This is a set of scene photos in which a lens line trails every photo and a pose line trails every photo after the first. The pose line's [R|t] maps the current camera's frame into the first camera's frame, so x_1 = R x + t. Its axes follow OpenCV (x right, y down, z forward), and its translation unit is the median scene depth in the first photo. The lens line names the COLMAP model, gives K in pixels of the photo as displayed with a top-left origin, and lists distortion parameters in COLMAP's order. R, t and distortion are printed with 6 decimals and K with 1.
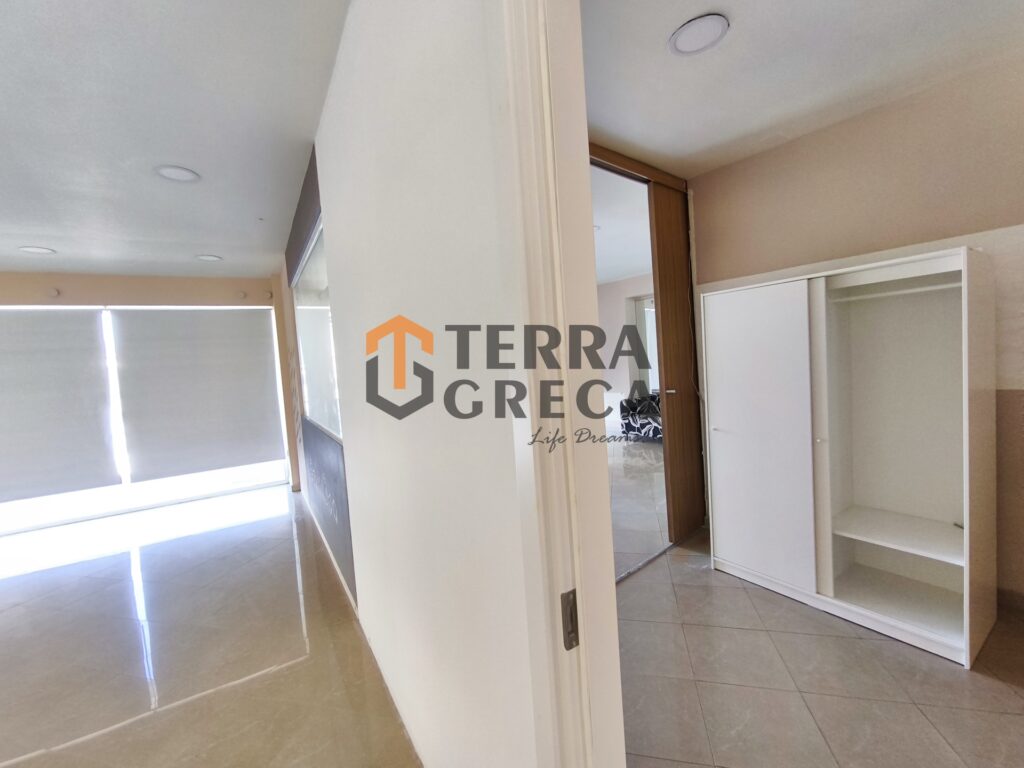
lens RADIAL K [[435.6, 0, 510.8], [0, 435.6, 385.5], [0, 0, 1]] dist [-0.002463, -0.000179]
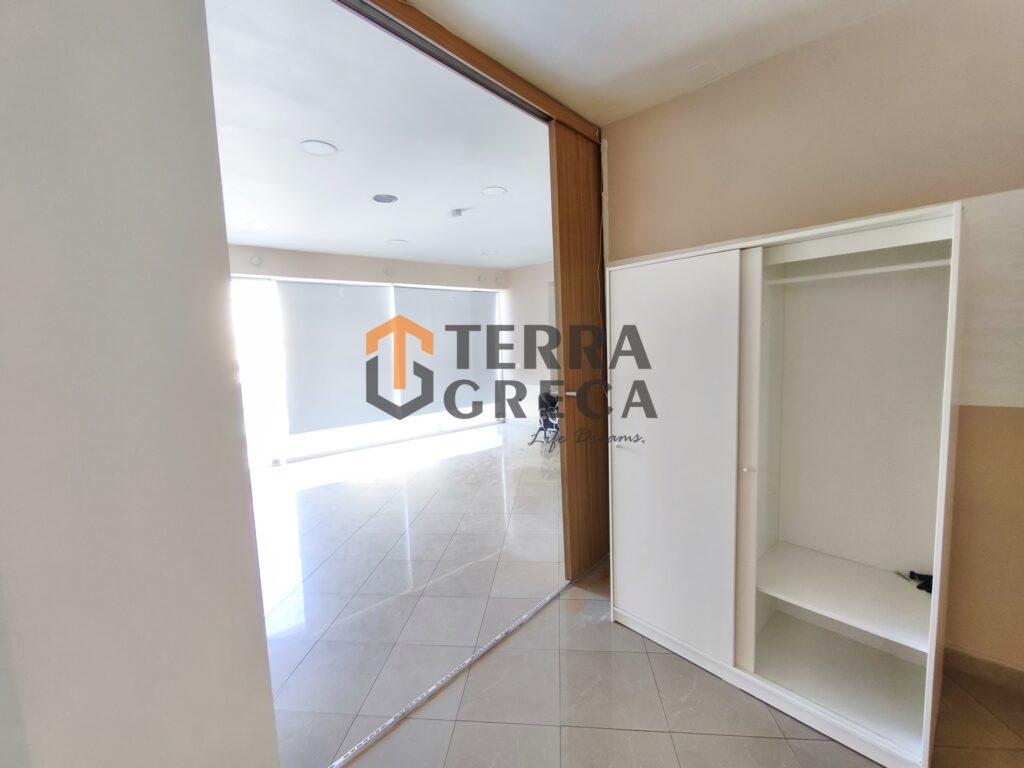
lens RADIAL K [[435.6, 0, 510.8], [0, 435.6, 385.5], [0, 0, 1]] dist [-0.002463, -0.000179]
pose [[0.989958, 0.018870, 0.140094, 0.098746], [-0.023146, 0.999313, 0.028956, -0.014554], [-0.139452, -0.031908, 0.989715, 0.156447]]
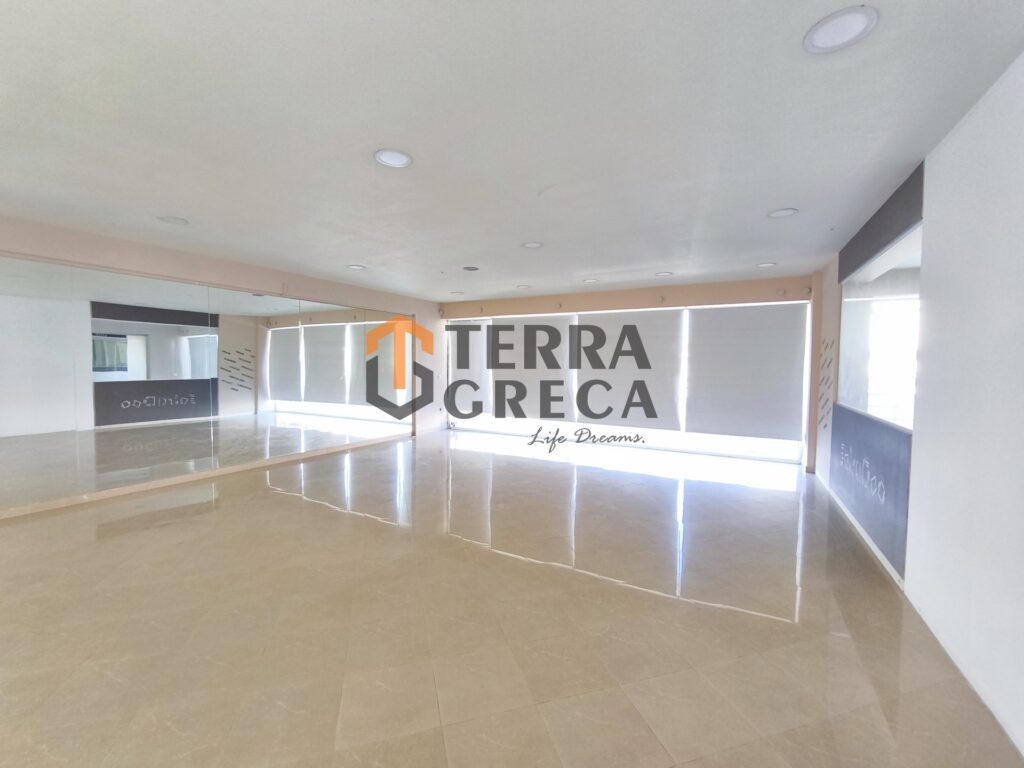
lens RADIAL K [[428.3, 0, 510.7], [0, 428.3, 383.3], [0, 0, 1]] dist [-0.001469, 0.000398]
pose [[0.513892, 0.115994, -0.849977, 0.001467], [-0.094262, 0.992452, 0.078446, 0.012541], [0.852660, 0.039808, 0.520947, -0.232873]]
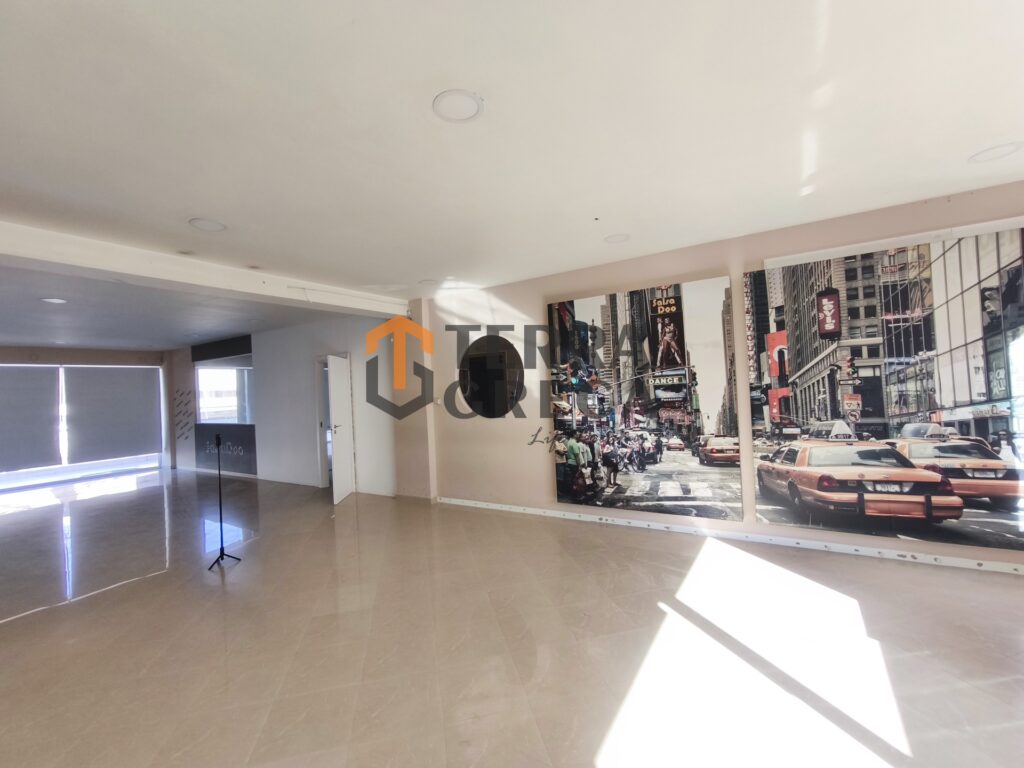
lens RADIAL K [[432.8, 0, 512.0], [0, 432.8, 384.0], [0, 0, 1]] dist [-0.000652, -0.000076]
pose [[0.897038, 0.031081, 0.440860, -0.038882], [0.011496, 0.995546, -0.093578, 0.091243], [-0.441805, 0.089011, 0.892684, -1.522686]]
